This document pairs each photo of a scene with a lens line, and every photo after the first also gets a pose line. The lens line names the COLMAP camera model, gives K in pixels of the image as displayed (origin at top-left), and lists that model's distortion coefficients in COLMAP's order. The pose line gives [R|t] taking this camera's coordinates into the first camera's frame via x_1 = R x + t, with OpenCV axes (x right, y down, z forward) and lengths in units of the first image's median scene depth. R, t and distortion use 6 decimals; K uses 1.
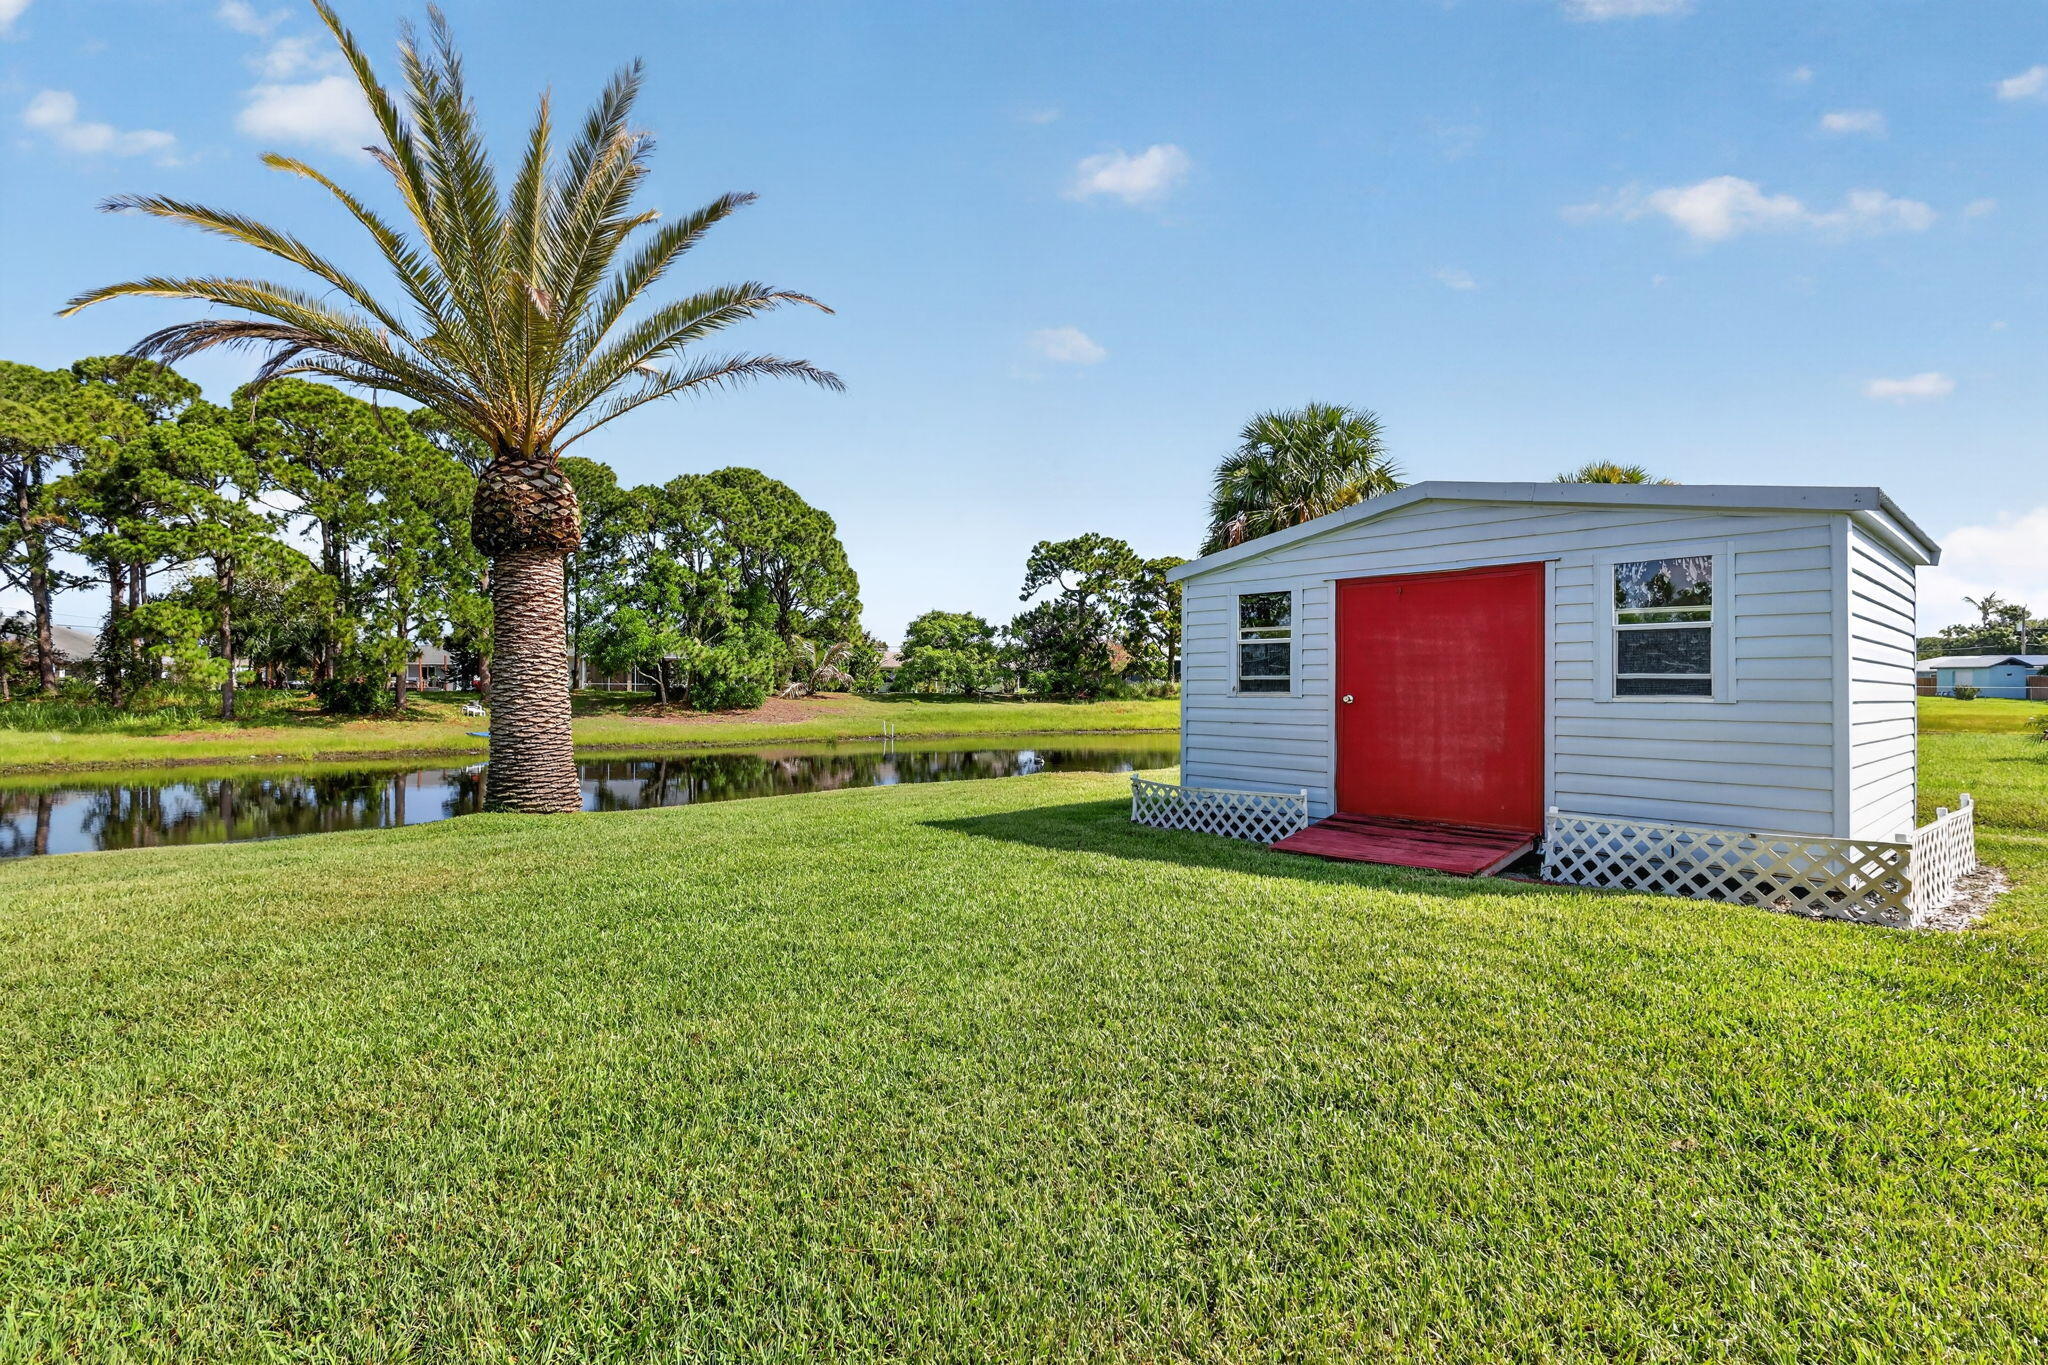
lens RADIAL K [[976.5, 0, 1018.5], [0, 976.5, 678.2], [0, 0, 1]] dist [0.002242, 0.000019]
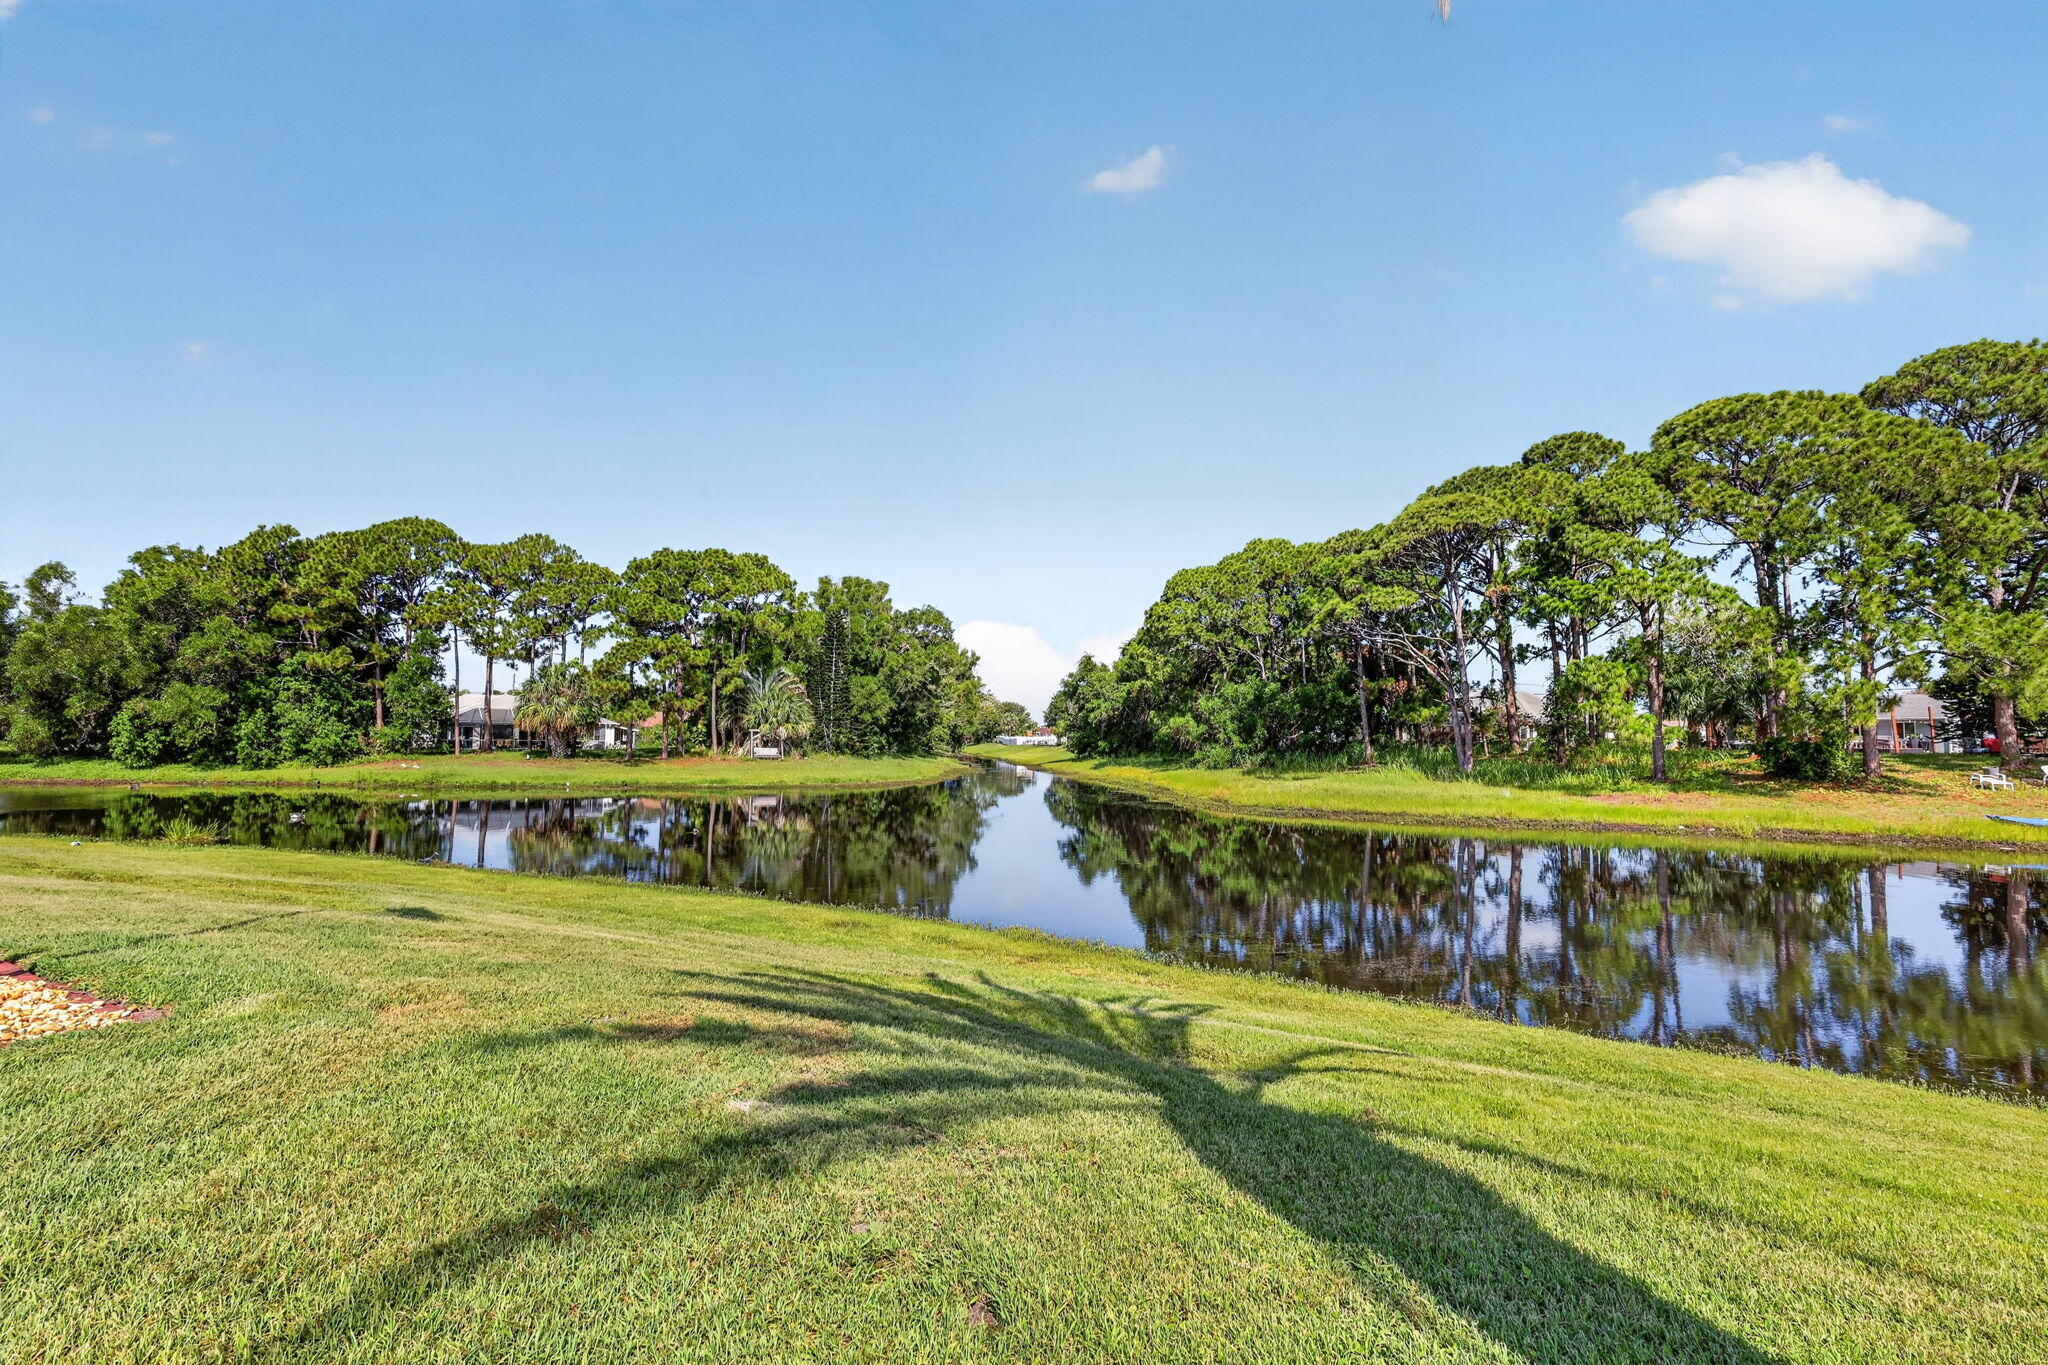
lens RADIAL K [[976.5, 0, 1018.5], [0, 976.5, 678.2], [0, 0, 1]] dist [0.002242, 0.000019]
pose [[0.292100, -0.063652, -0.954267, -0.104637], [0.002665, 0.997833, -0.065742, 0.004434], [0.956384, 0.016660, 0.291637, 0.157036]]
